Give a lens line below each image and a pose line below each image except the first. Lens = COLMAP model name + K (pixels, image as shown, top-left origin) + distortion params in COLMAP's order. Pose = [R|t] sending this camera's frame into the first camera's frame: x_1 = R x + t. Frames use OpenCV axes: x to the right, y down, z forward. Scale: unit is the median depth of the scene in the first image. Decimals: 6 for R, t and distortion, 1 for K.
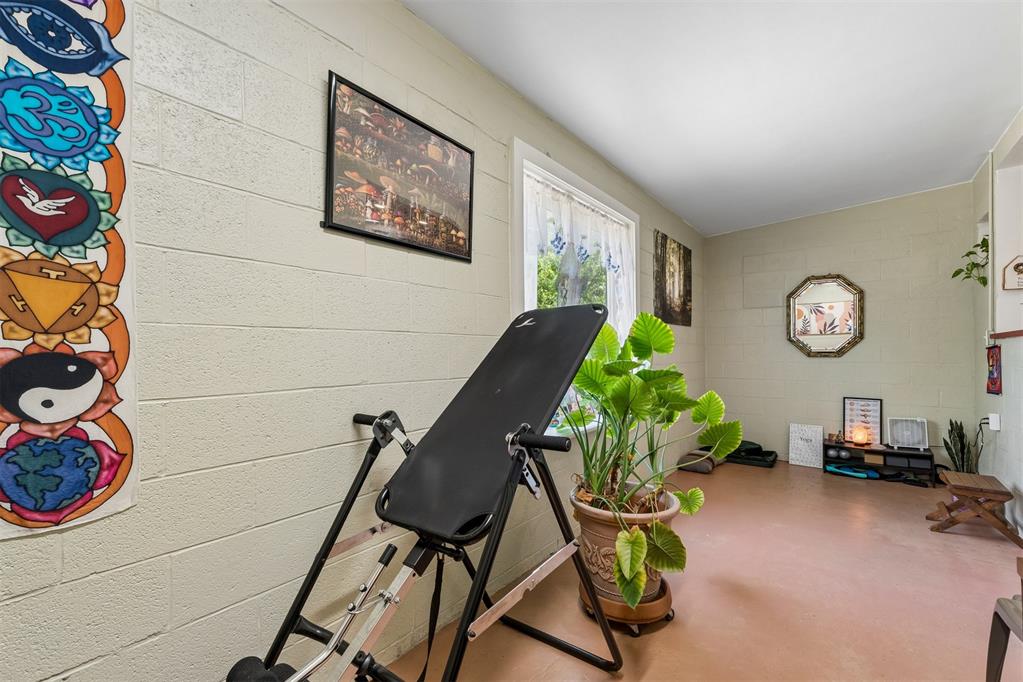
lens RADIAL K [[430.1, 0, 512.4], [0, 430.1, 341.5], [0, 0, 1]] dist [0.000624, 0.000139]
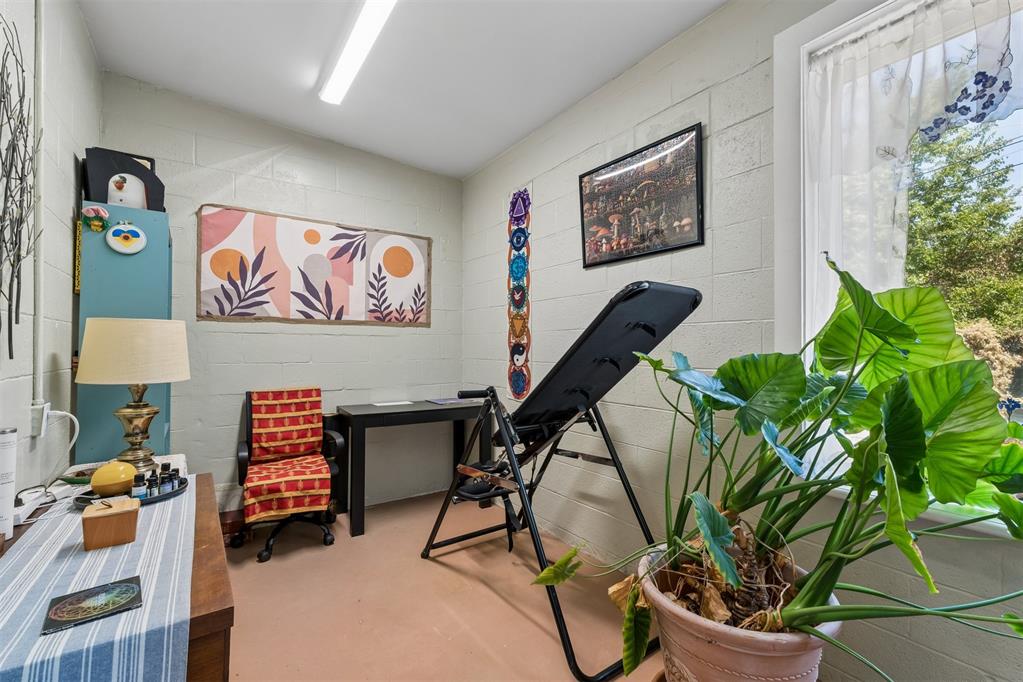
lens RADIAL K [[430.1, 0, 512.4], [0, 430.1, 341.5], [0, 0, 1]] dist [0.000624, 0.000139]
pose [[-0.278377, -0.009946, -0.960420, 1.749320], [0.026282, 0.999493, -0.017969, 0.060233], [0.960112, -0.030244, -0.277975, 1.664195]]
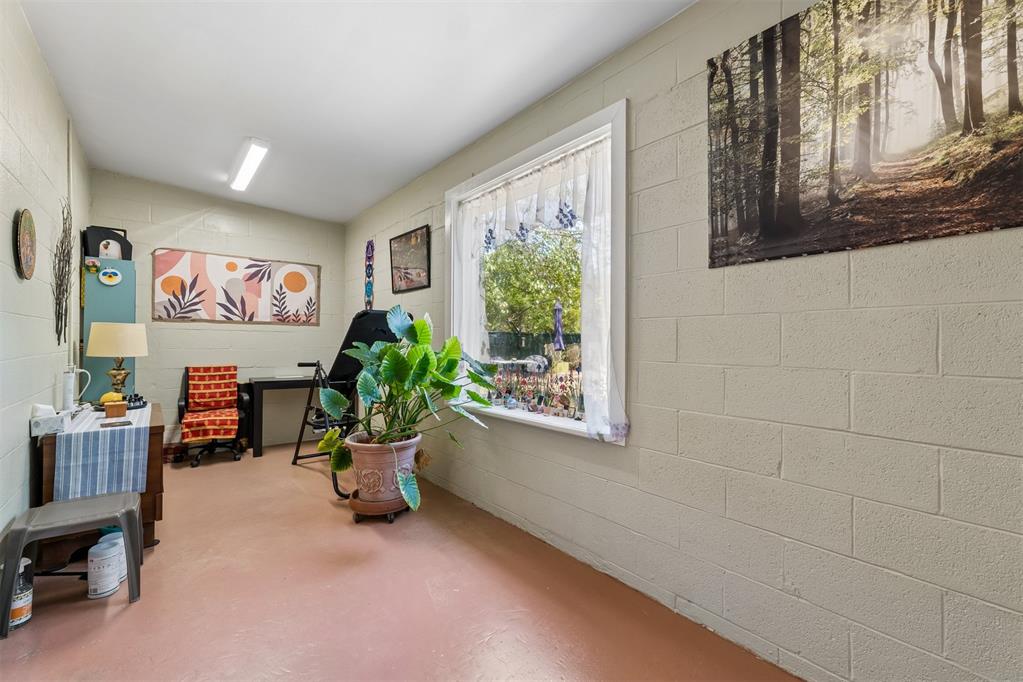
lens RADIAL K [[430.1, 0, 512.4], [0, 430.1, 341.5], [0, 0, 1]] dist [0.000624, 0.000139]
pose [[-0.216845, 0.000937, -0.976206, 3.023300], [0.016577, 0.999859, -0.002723, 0.097001], [0.976065, -0.016773, -0.216830, 3.327124]]
